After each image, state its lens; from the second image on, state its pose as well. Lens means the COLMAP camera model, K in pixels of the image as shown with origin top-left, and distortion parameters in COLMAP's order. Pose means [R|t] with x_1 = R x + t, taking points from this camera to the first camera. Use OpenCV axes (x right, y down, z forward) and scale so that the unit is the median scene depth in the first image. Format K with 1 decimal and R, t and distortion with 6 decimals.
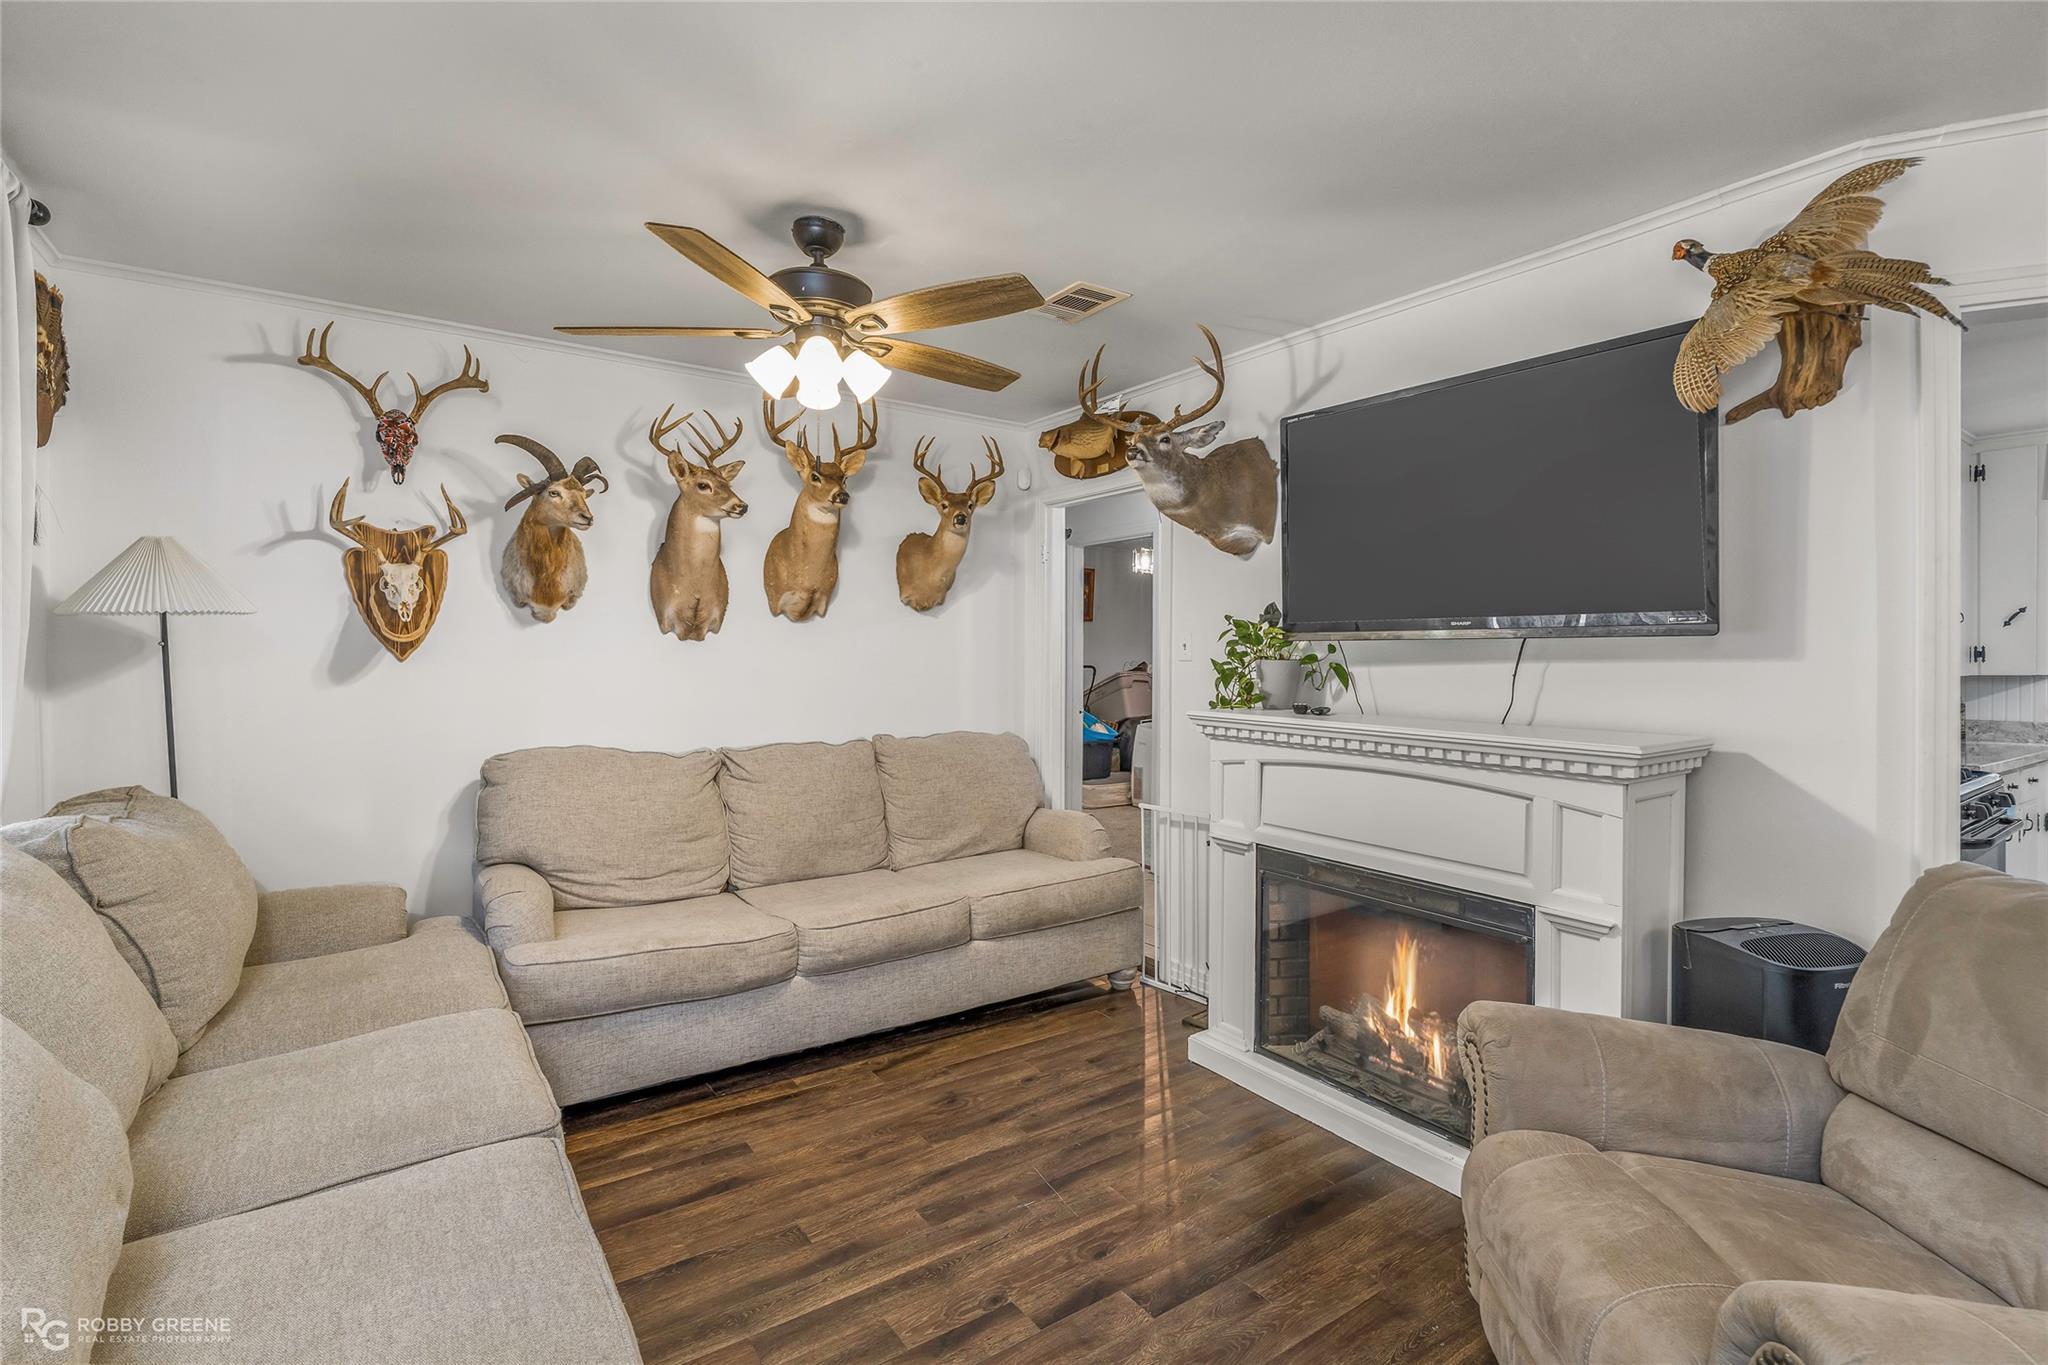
lens RADIAL K [[920.2, 0, 1020.9], [0, 920.2, 656.4], [0, 0, 1]] dist [0.000401, 0.000050]
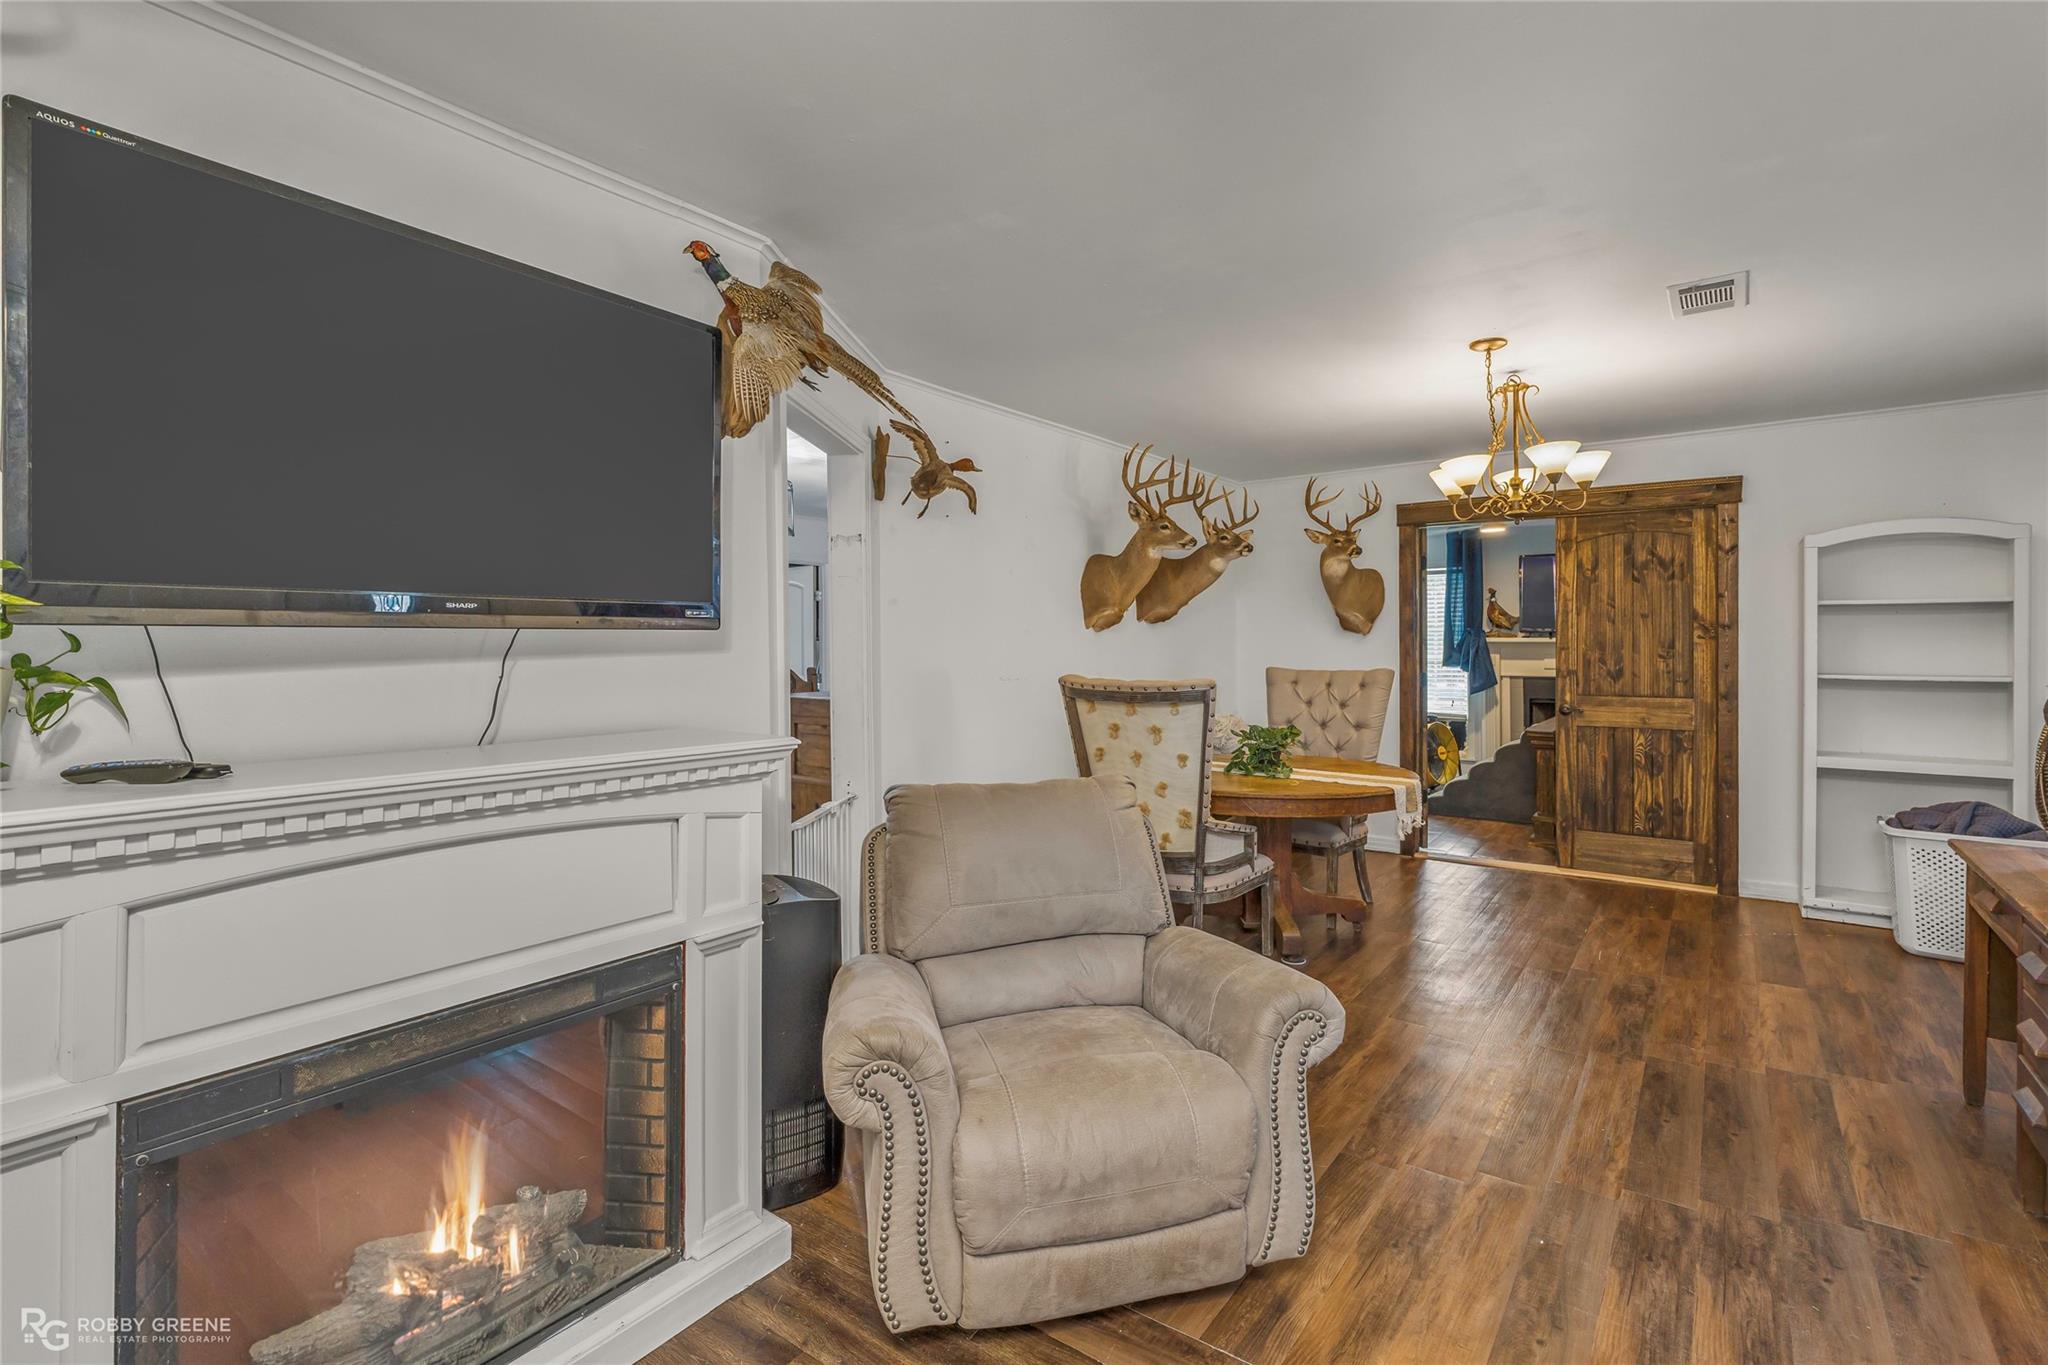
lens RADIAL K [[920.2, 0, 1020.9], [0, 920.2, 656.4], [0, 0, 1]] dist [0.000401, 0.000050]
pose [[-0.316700, -0.005090, 0.948512, -0.301611], [0.011582, 0.999890, 0.009233, -0.000339], [-0.948455, 0.013910, -0.316607, 0.824191]]
